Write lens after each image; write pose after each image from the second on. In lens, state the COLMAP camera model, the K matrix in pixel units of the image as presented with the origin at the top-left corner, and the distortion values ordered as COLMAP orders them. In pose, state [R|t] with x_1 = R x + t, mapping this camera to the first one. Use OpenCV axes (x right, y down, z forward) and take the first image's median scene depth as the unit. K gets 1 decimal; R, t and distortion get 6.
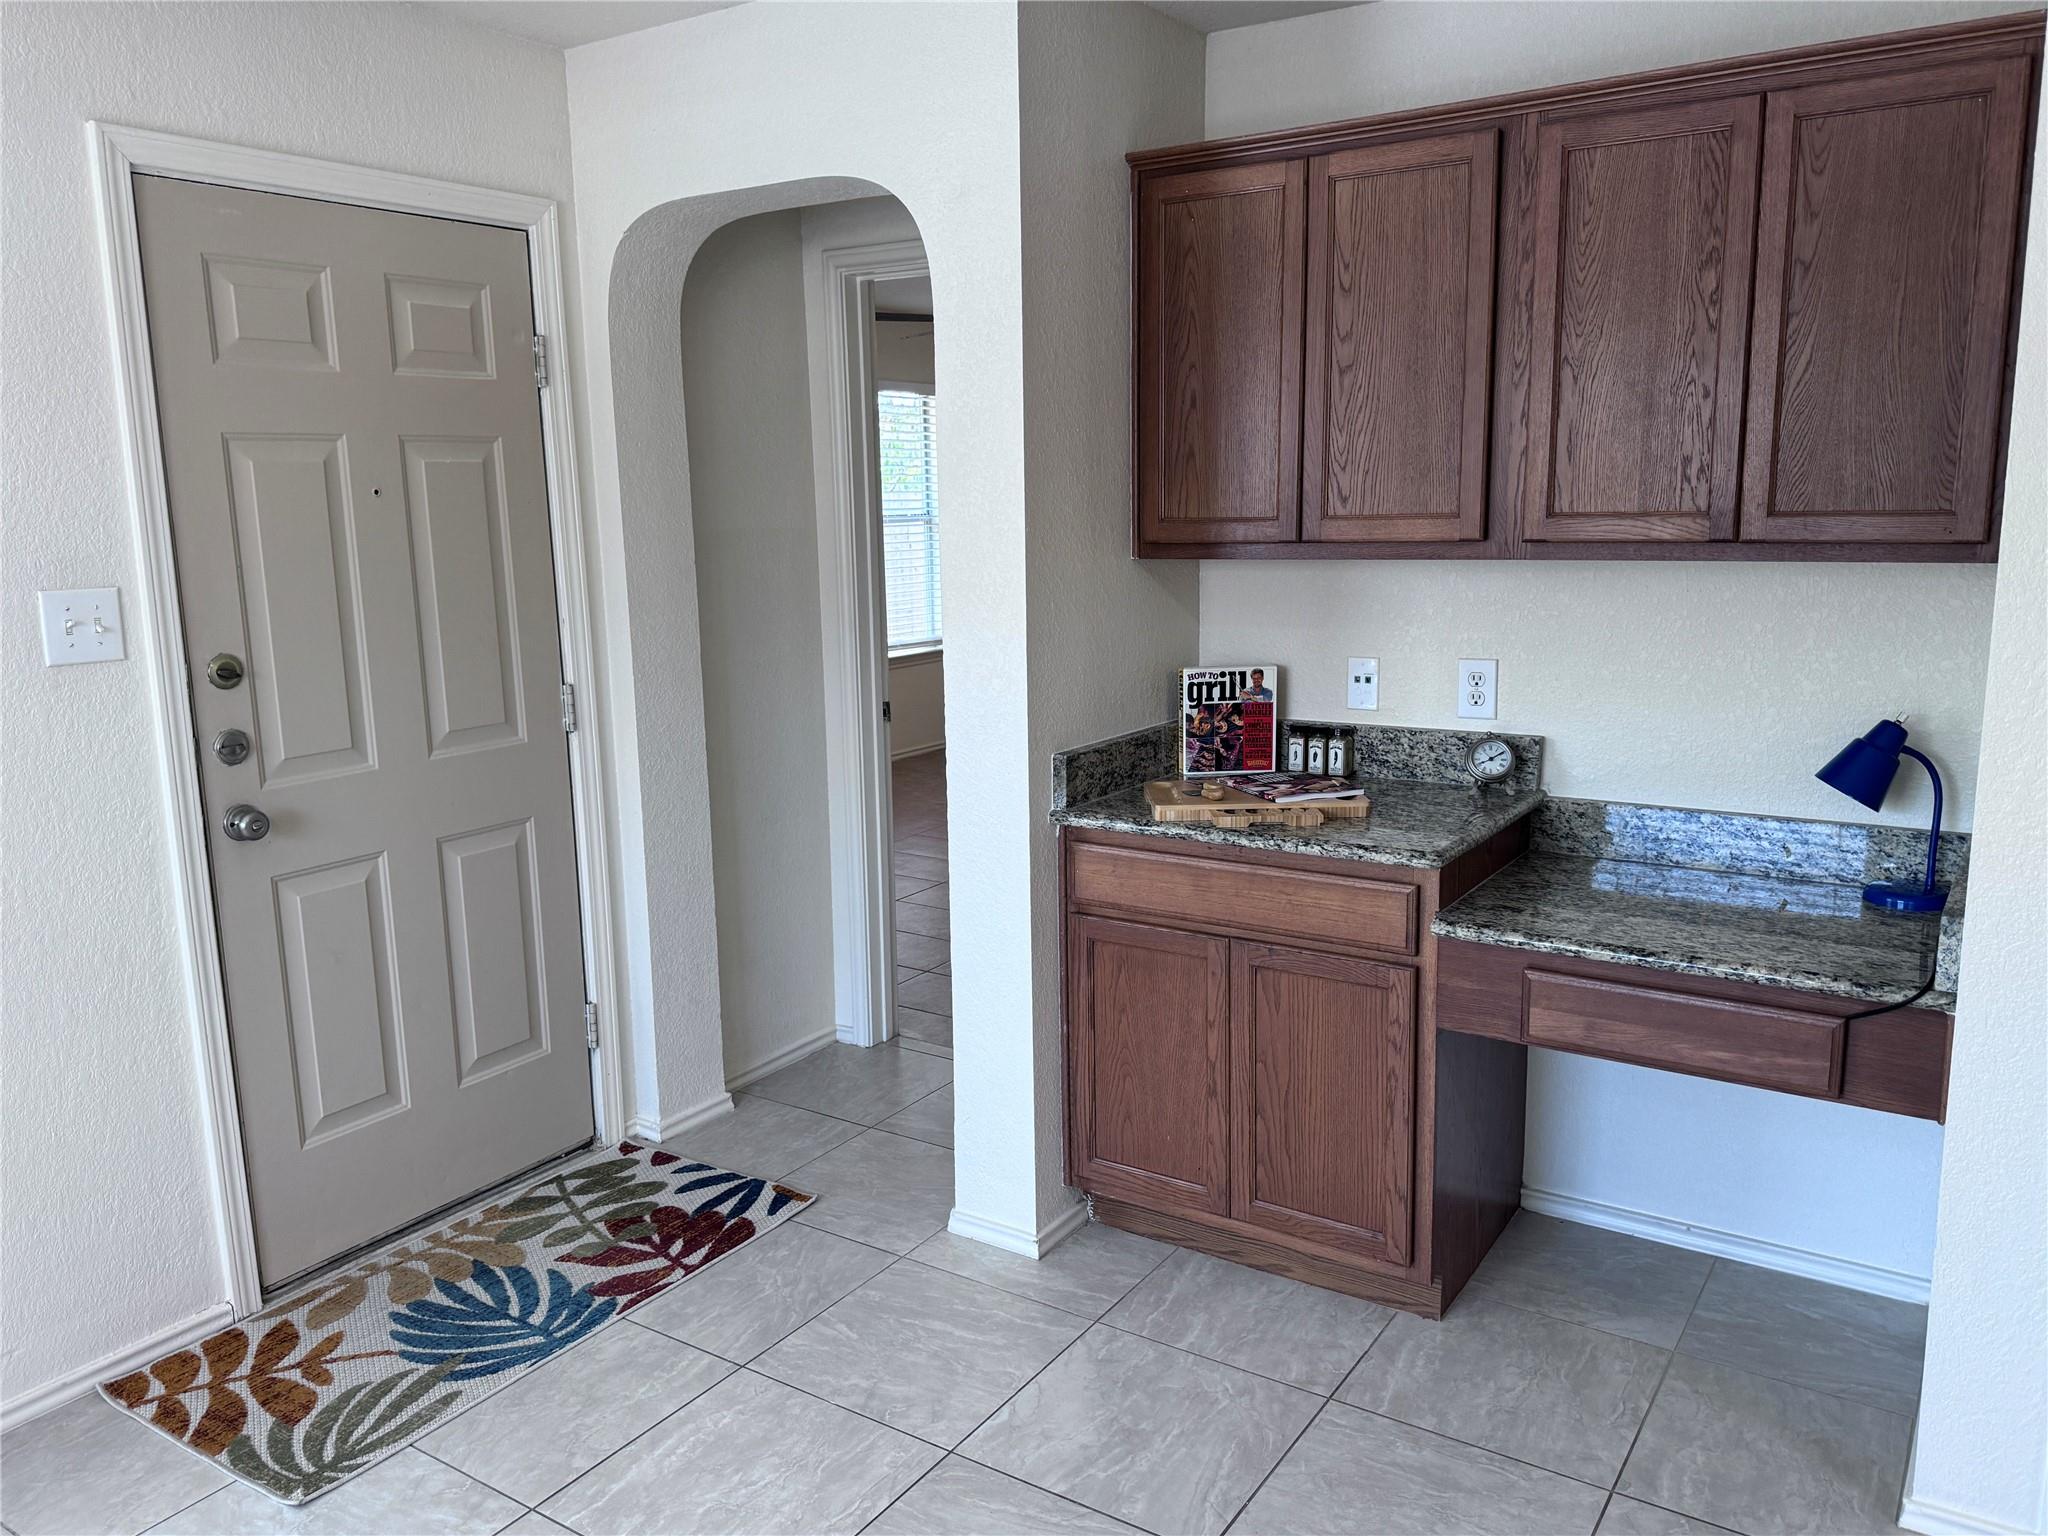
lens RADIAL K [[1544.0, 0, 1024.0], [0, 1544.0, 768.0], [0, 0, 1]] dist [0.000576, -0.000347]
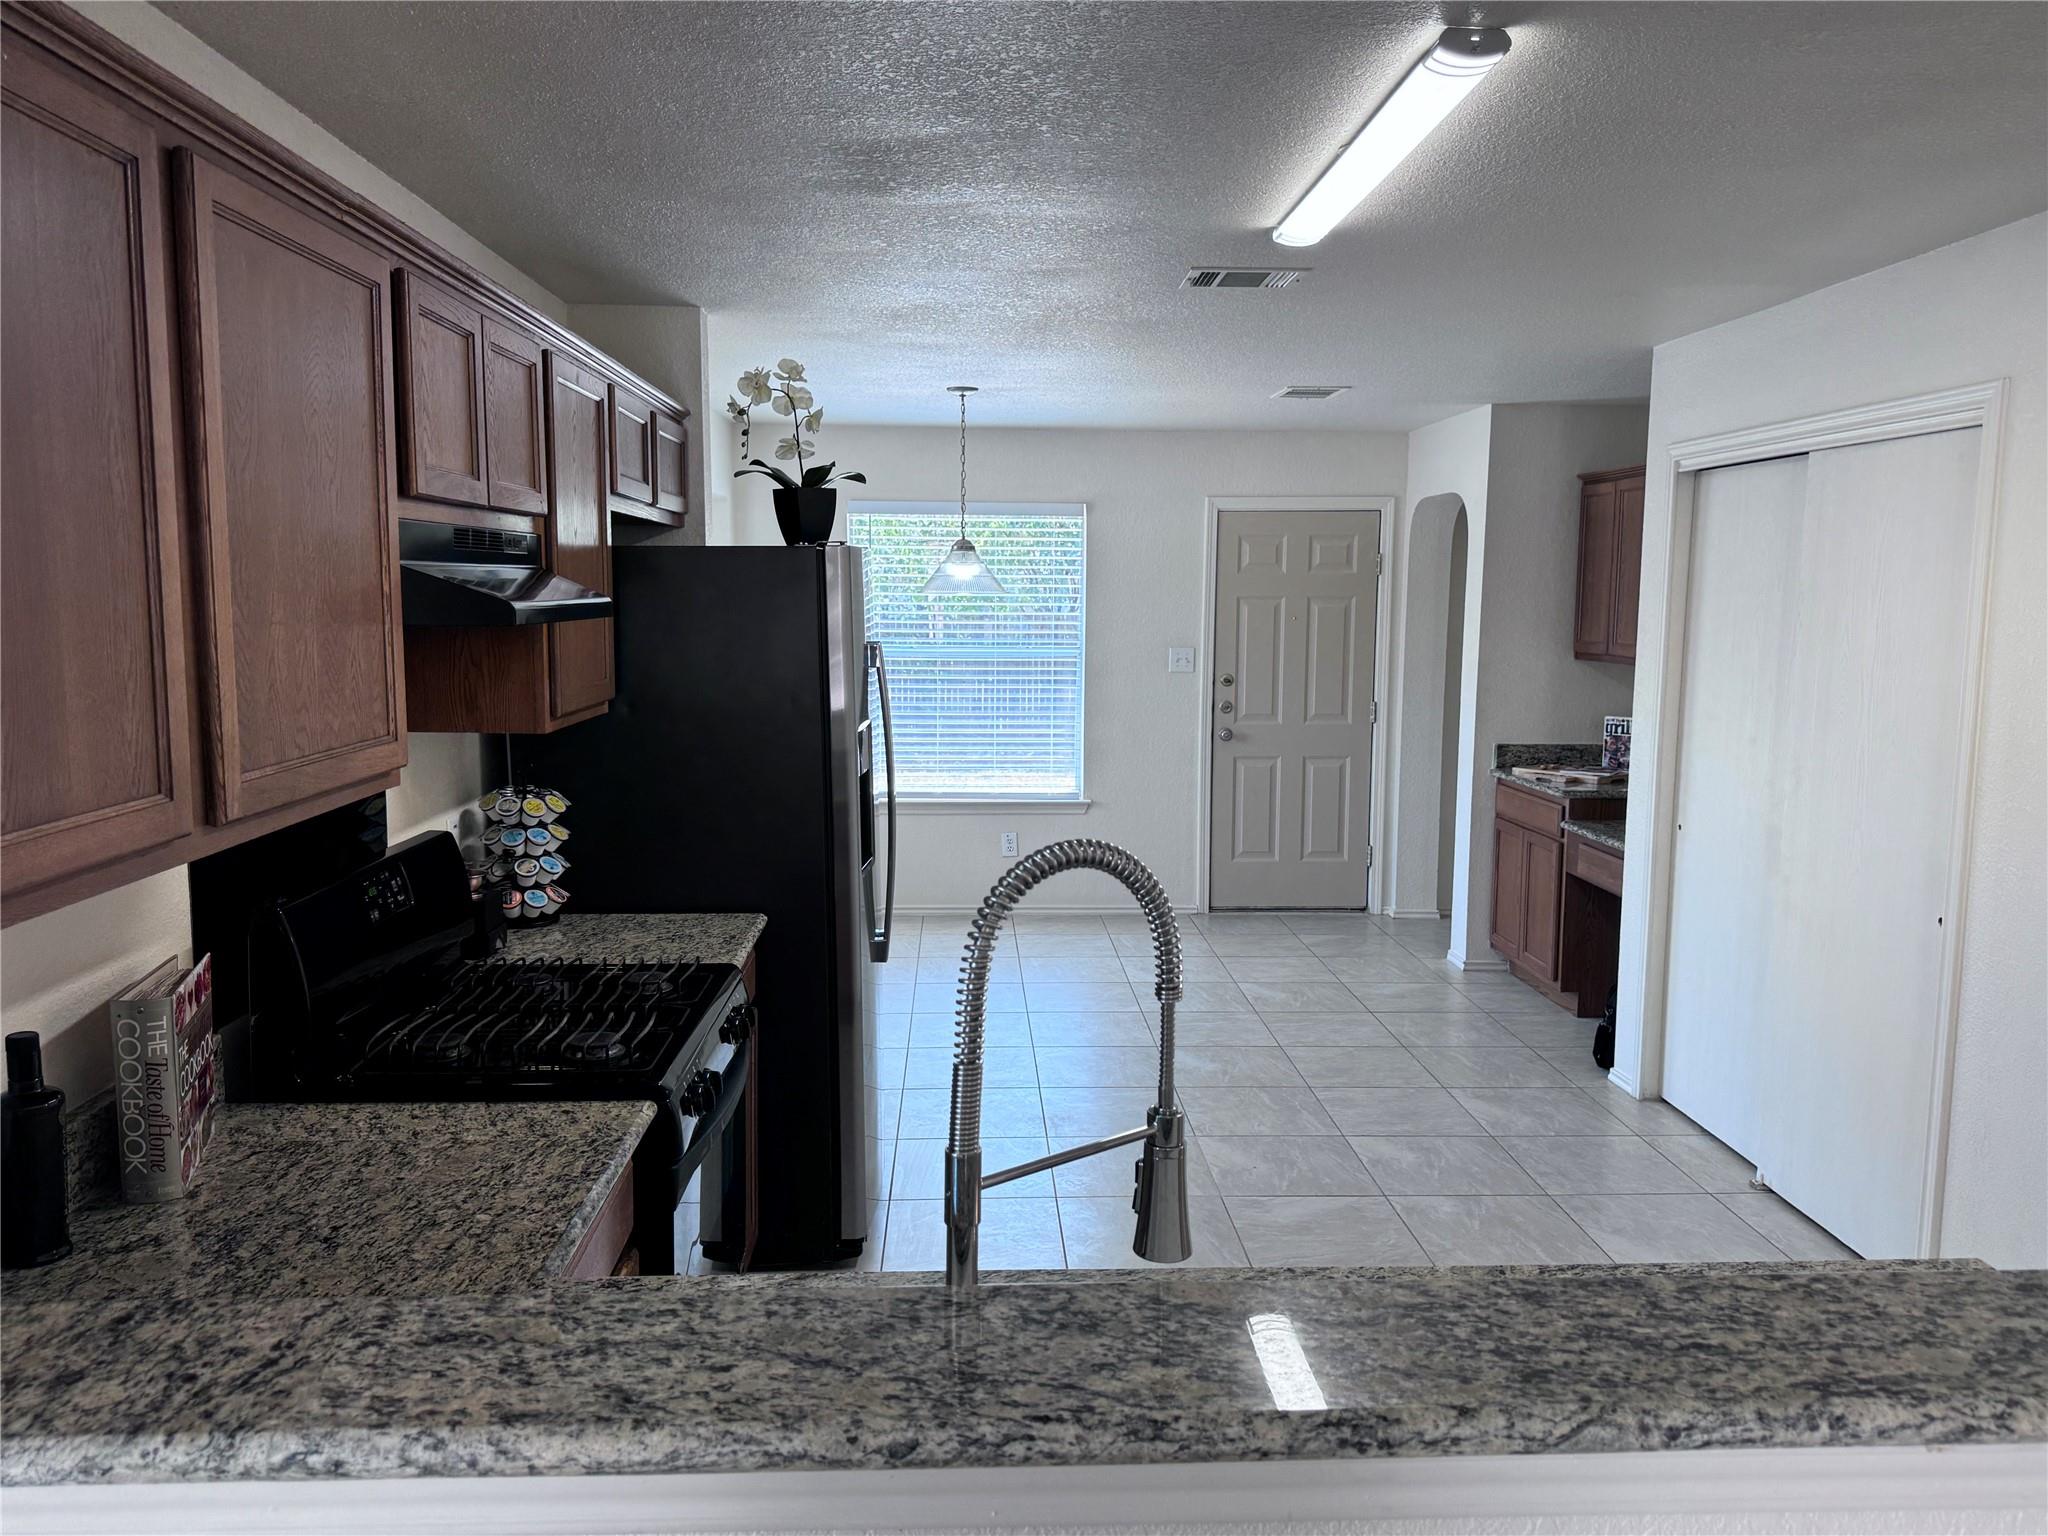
lens RADIAL K [[1521.6, 0, 1024.0], [0, 1521.6, 768.0], [0, 0, 1]] dist [0.121409, -0.097687]
pose [[0.589501, 0.115171, -0.799515, 1.476267], [-0.159945, 0.986829, 0.024223, 0.085486], [0.791774, 0.113600, 0.600158, -0.927260]]
